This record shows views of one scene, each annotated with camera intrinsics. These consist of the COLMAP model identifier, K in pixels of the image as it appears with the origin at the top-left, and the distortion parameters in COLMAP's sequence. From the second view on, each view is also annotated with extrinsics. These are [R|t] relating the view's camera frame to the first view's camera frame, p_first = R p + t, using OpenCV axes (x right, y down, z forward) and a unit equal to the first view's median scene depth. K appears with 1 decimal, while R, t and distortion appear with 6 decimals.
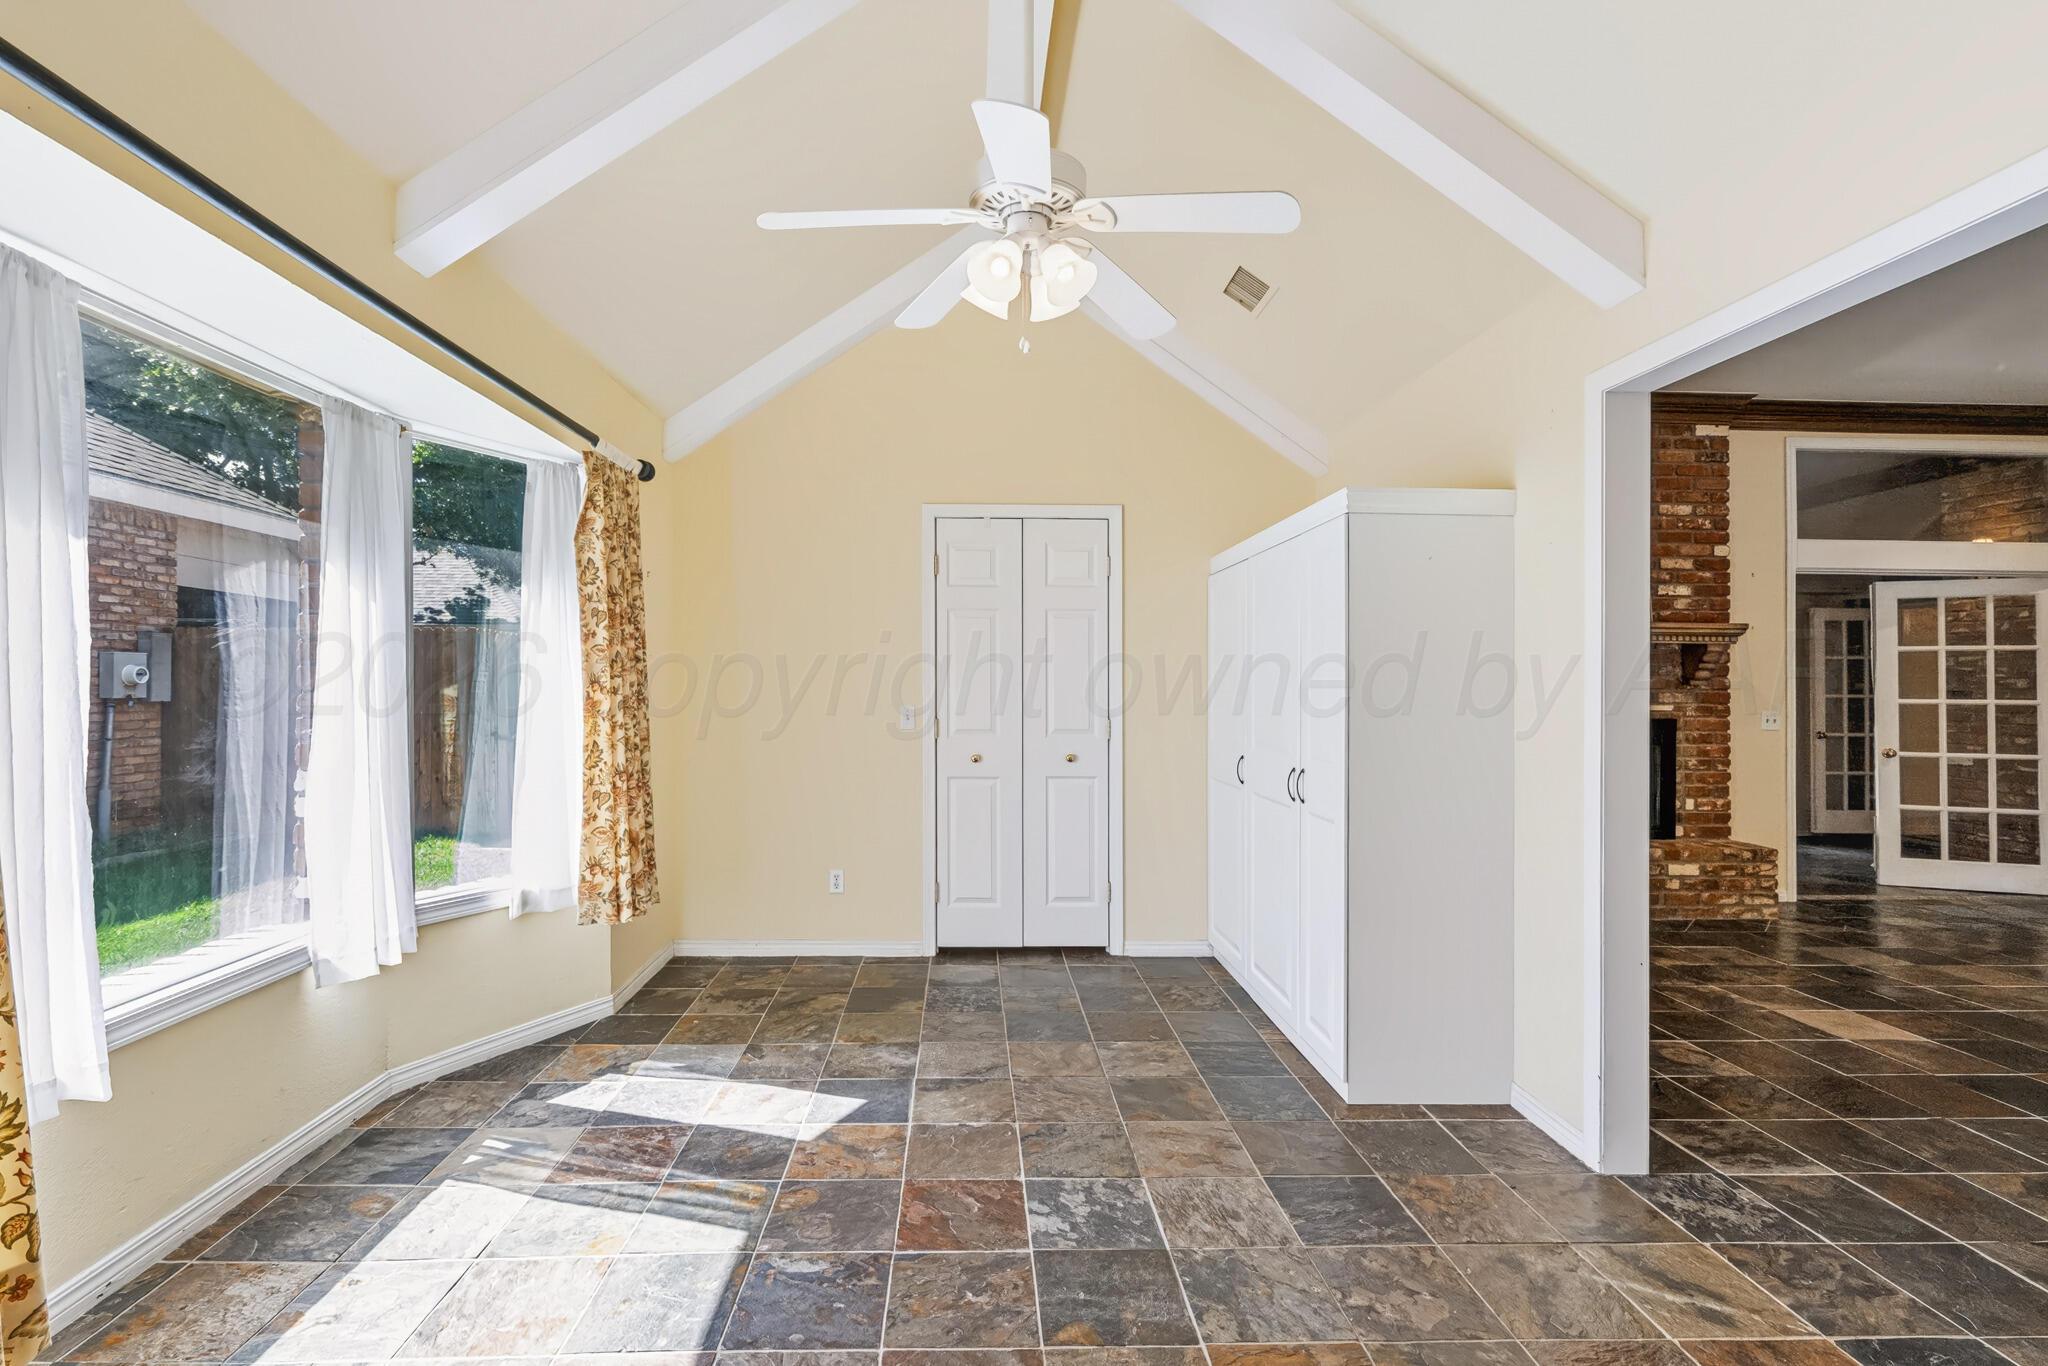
lens RADIAL K [[938.1, 0, 1026.4], [0, 938.1, 665.8], [0, 0, 1]] dist [-0.007232, 0.003564]
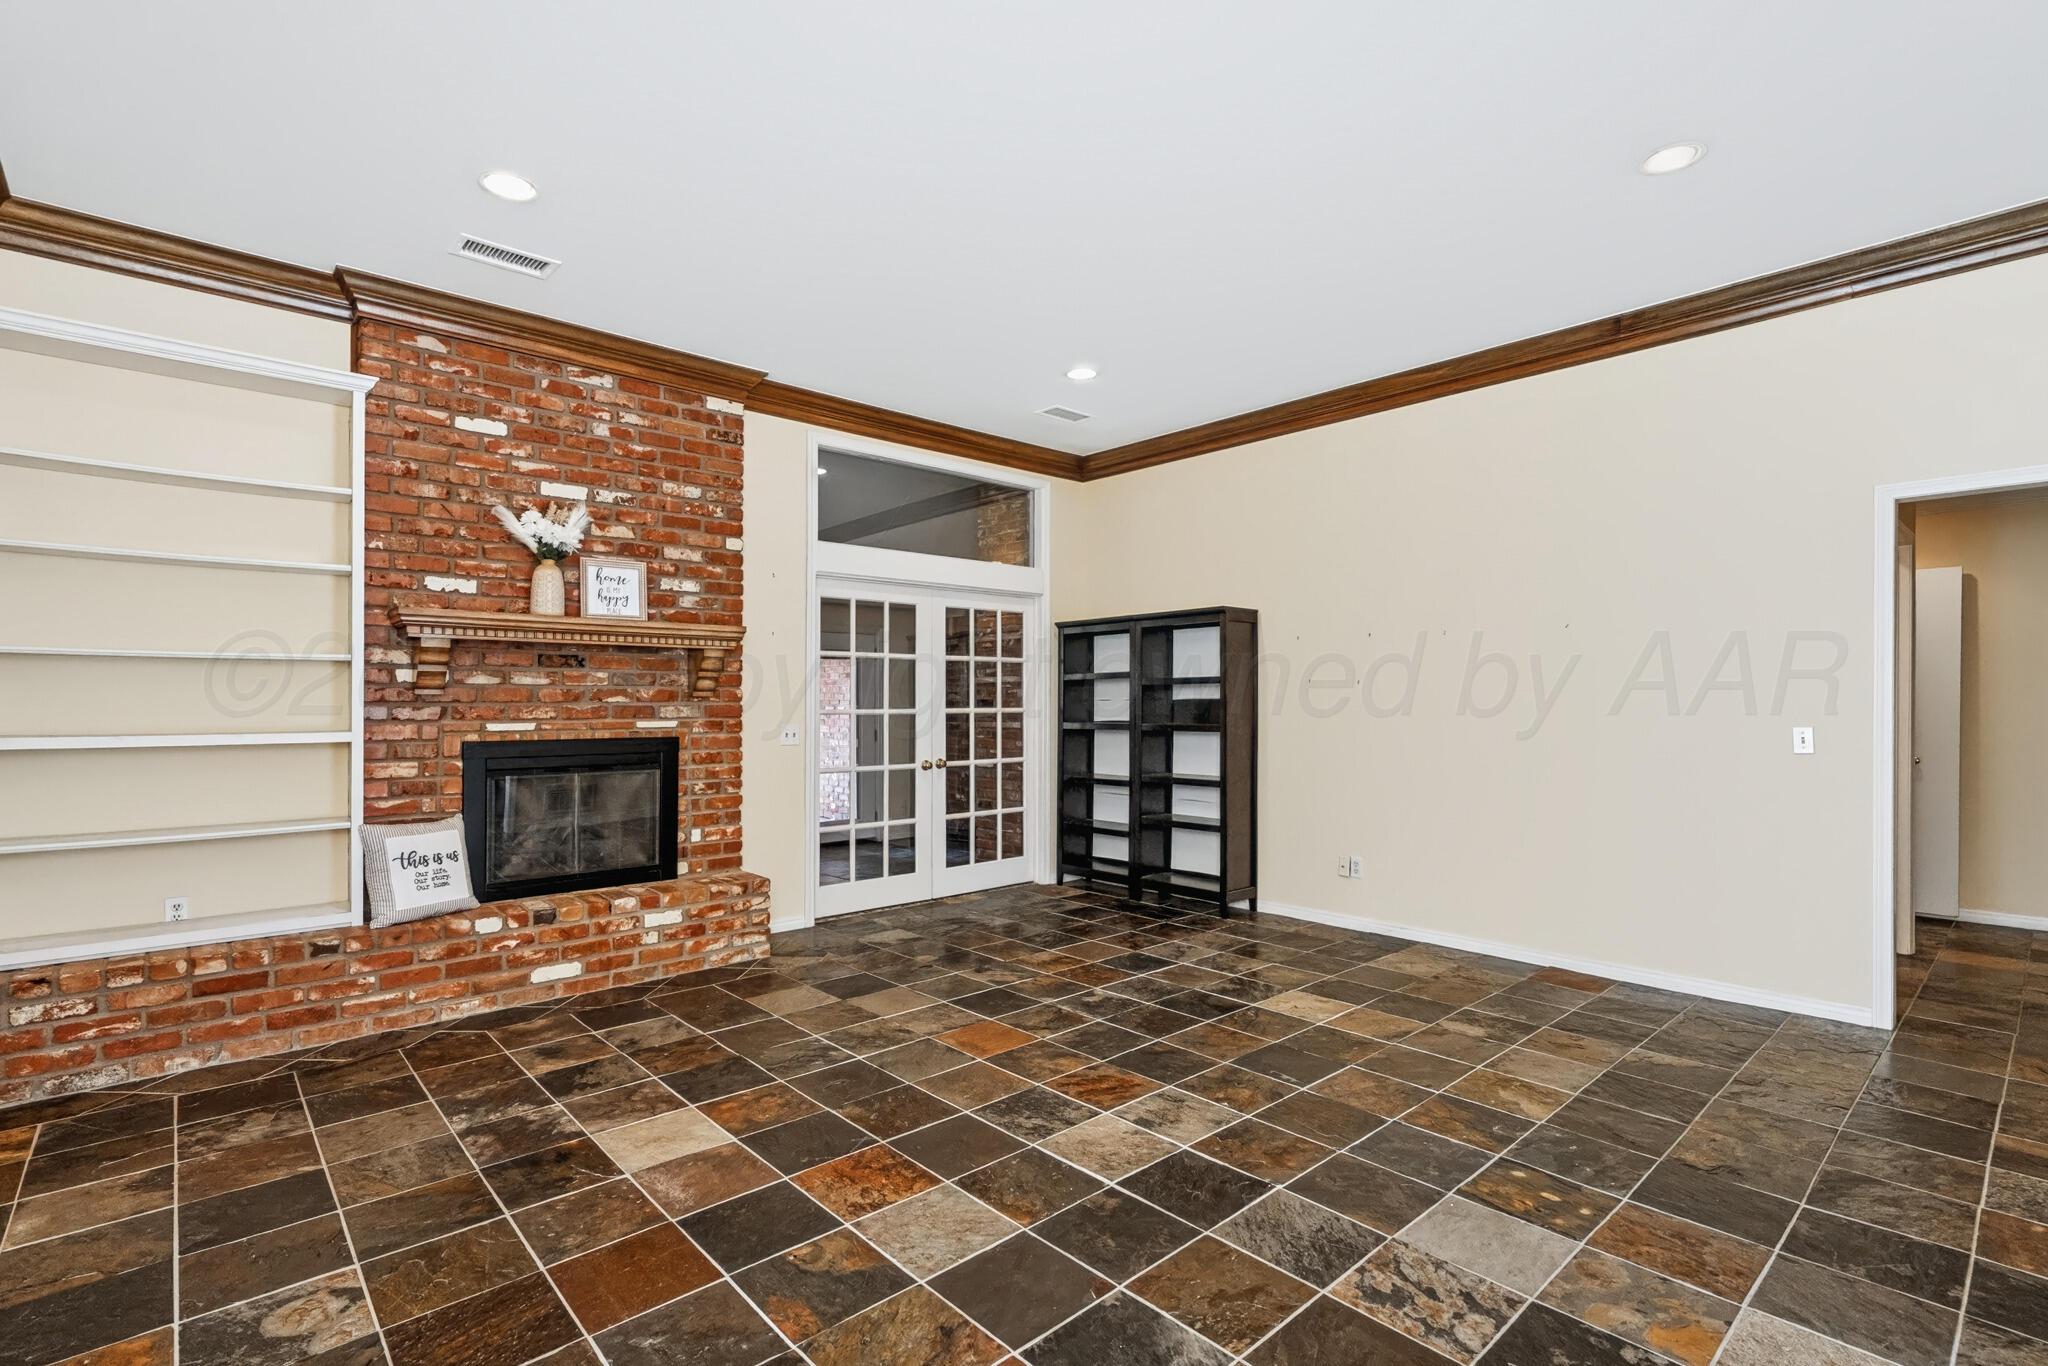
lens RADIAL K [[938.1, 0, 1041.5], [0, 938.1, 695.3], [0, 0, 1]] dist [-0.007232, 0.003564]
pose [[0.759780, -0.005226, 0.650159, 0.637970], [-0.006048, 0.999868, 0.015104, 0.006998], [-0.650152, -0.015408, 0.759648, 0.226893]]
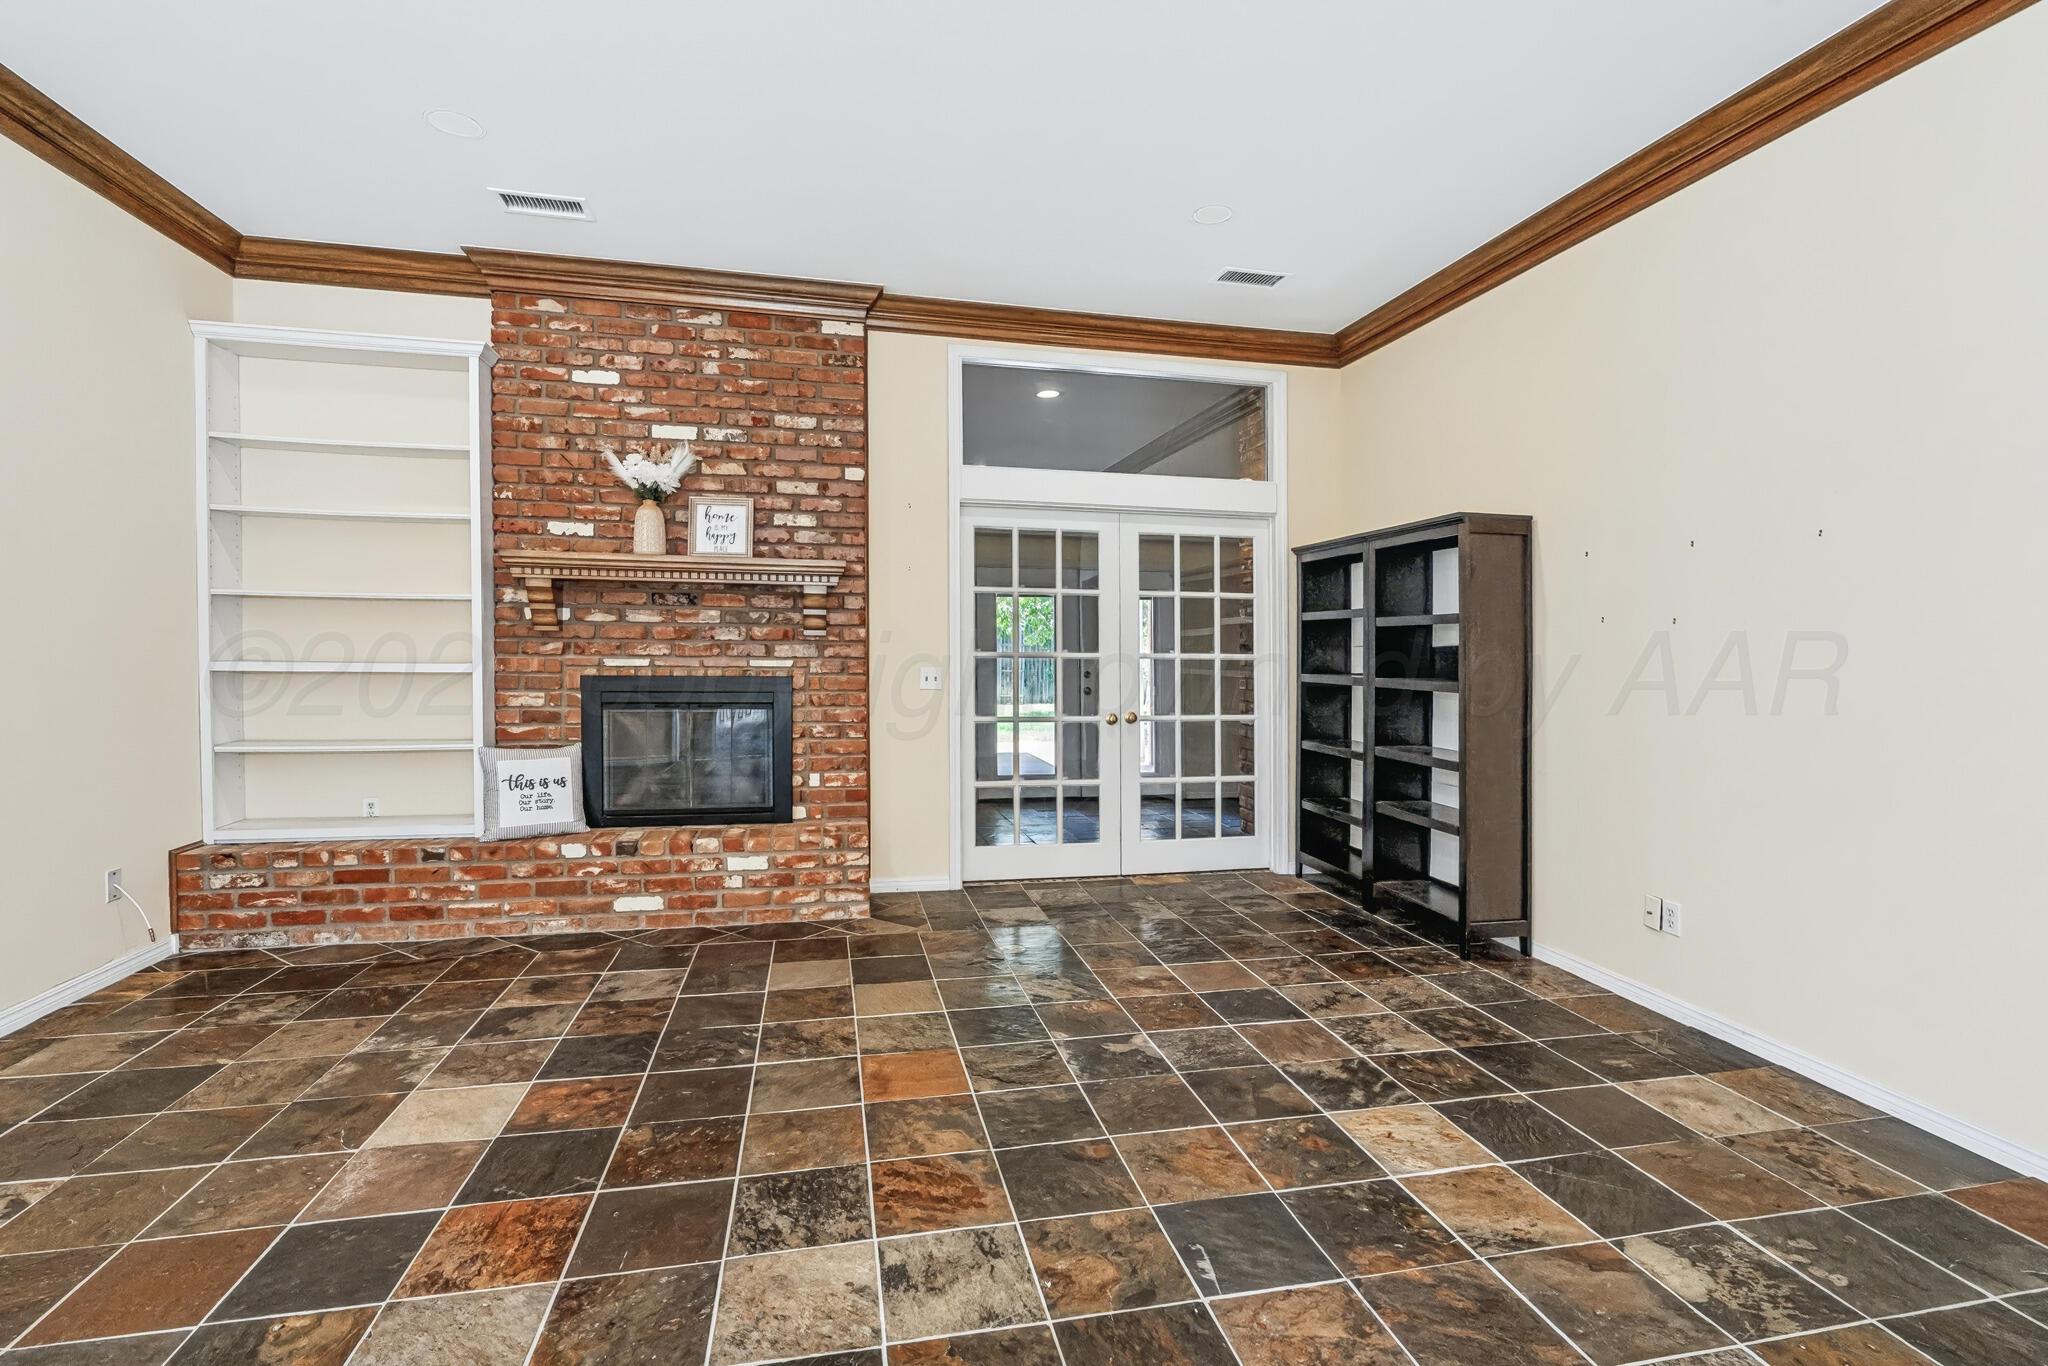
lens RADIAL K [[938.1, 0, 1041.1], [0, 938.1, 639.7], [0, 0, 1]] dist [-0.007232, 0.003564]
pose [[0.981765, 0.004709, 0.190041, 1.219256], [-0.008108, 0.999821, 0.017117, 0.013502], [-0.189926, -0.018346, 0.981627, 0.242956]]
